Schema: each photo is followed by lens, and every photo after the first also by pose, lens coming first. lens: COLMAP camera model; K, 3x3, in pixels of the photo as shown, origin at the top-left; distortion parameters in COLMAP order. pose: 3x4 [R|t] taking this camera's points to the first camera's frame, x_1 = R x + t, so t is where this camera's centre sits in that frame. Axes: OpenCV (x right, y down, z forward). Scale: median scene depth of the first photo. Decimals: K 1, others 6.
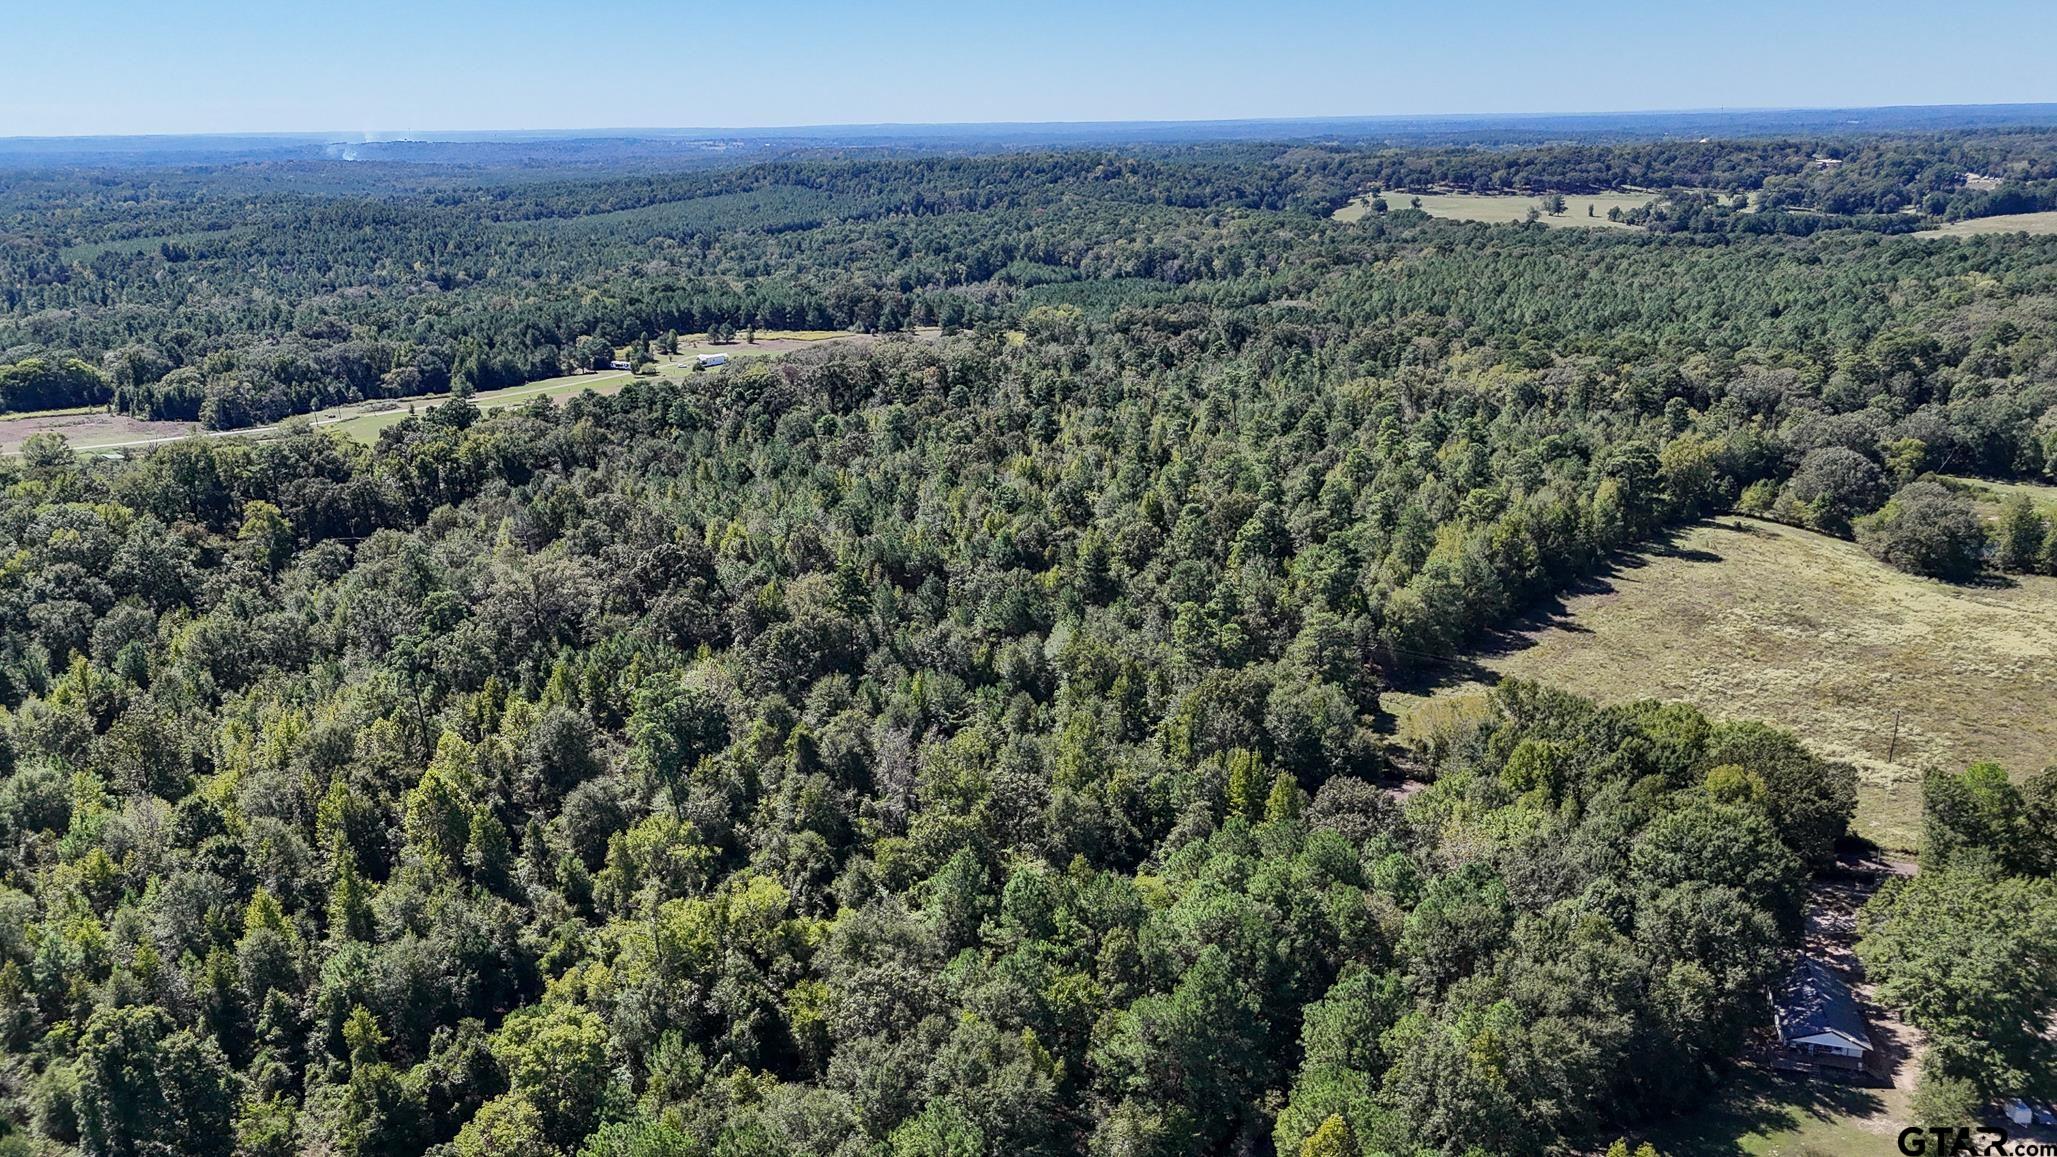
lens RADIAL K [[1438.0, 0, 1019.5], [0, 1438.0, 574.2], [0, 0, 1]] dist [0.068596, -0.054904]
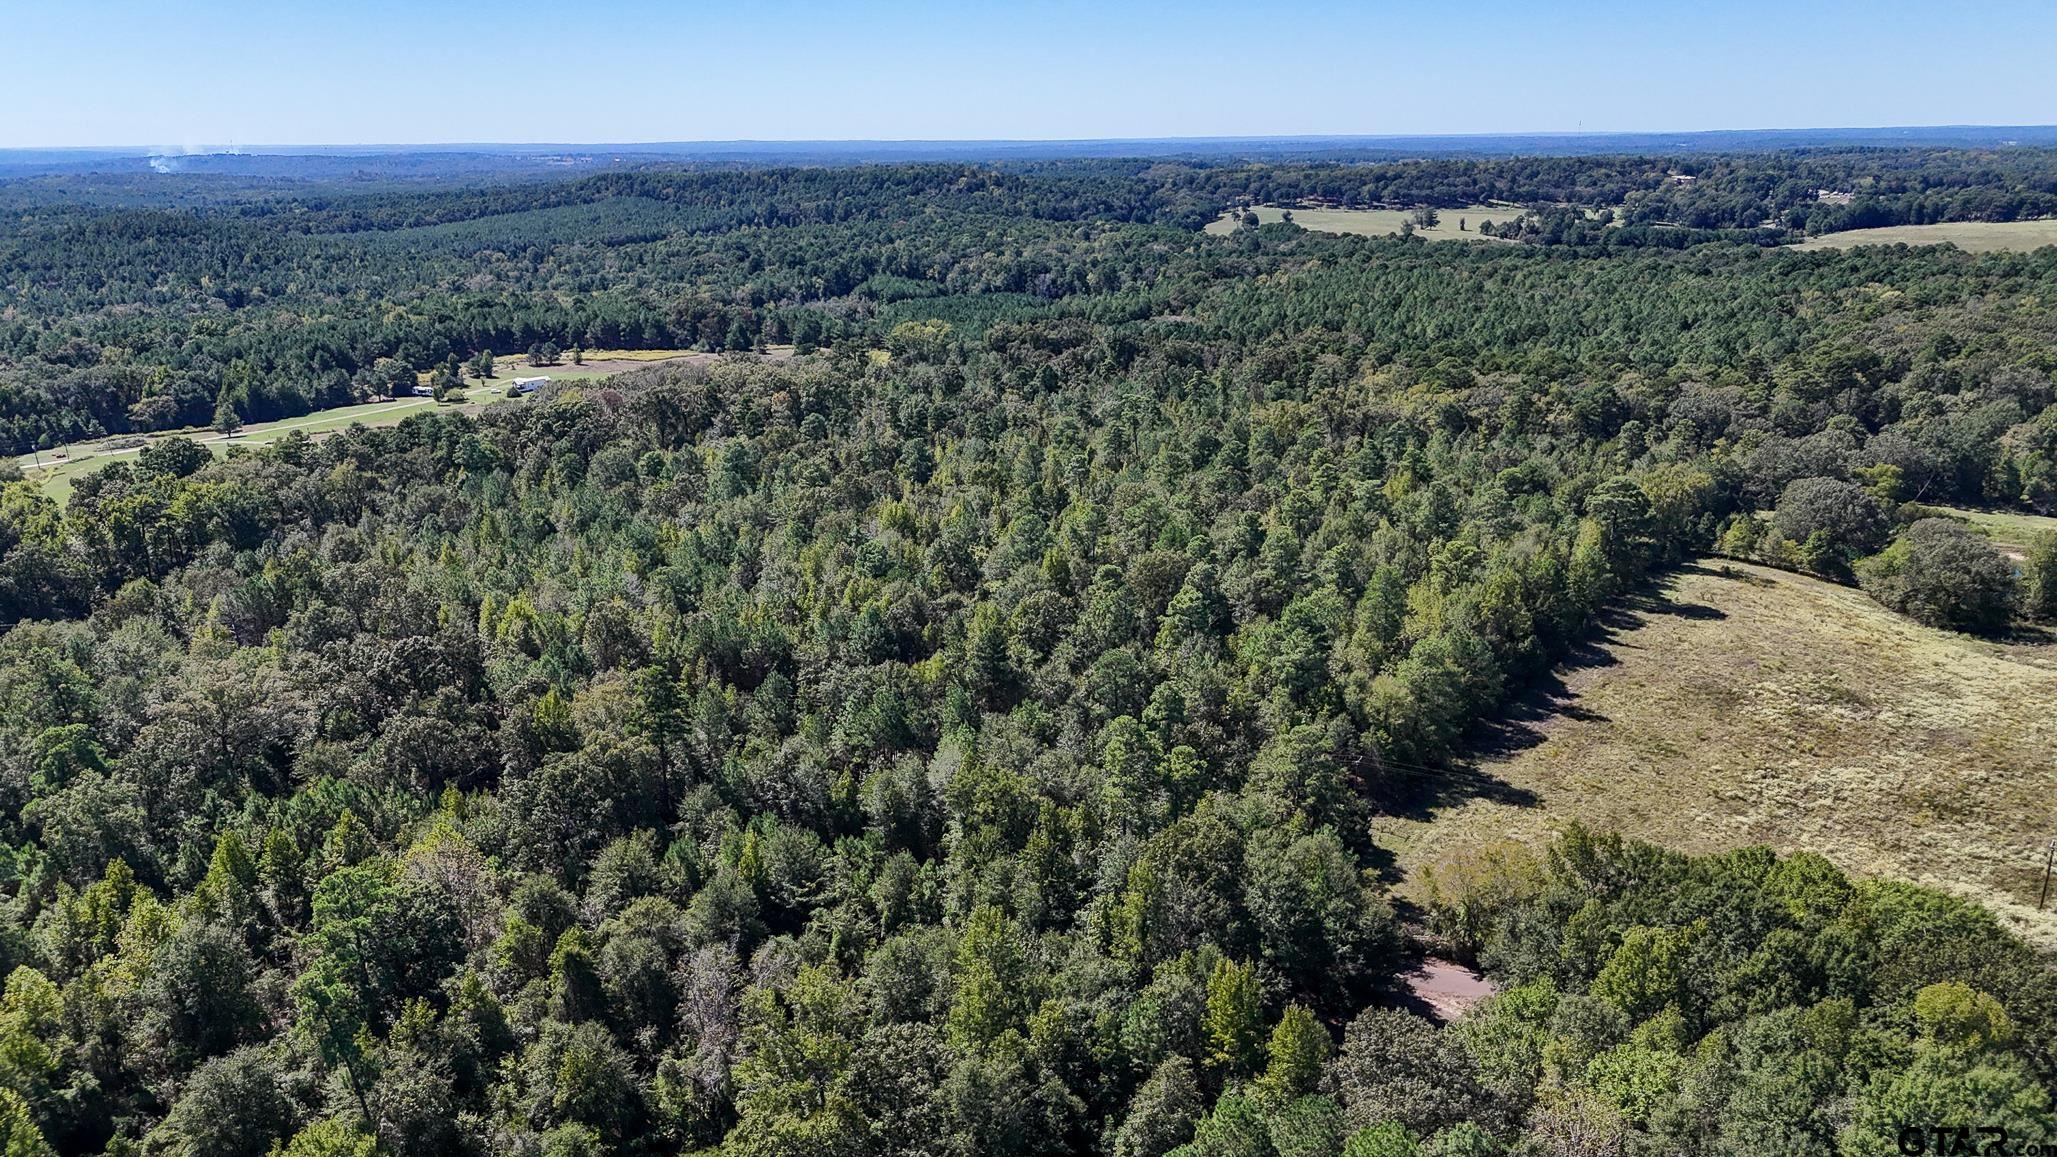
lens RADIAL K [[1438.0, 0, 1027.5], [0, 1438.0, 572.4], [0, 0, 1]] dist [0.068596, -0.054904]
pose [[0.995092, -0.021599, 0.096569, -0.000629], [0.022878, 0.999664, -0.012149, -0.030633], [-0.096275, 0.014299, 0.995252, 0.179095]]
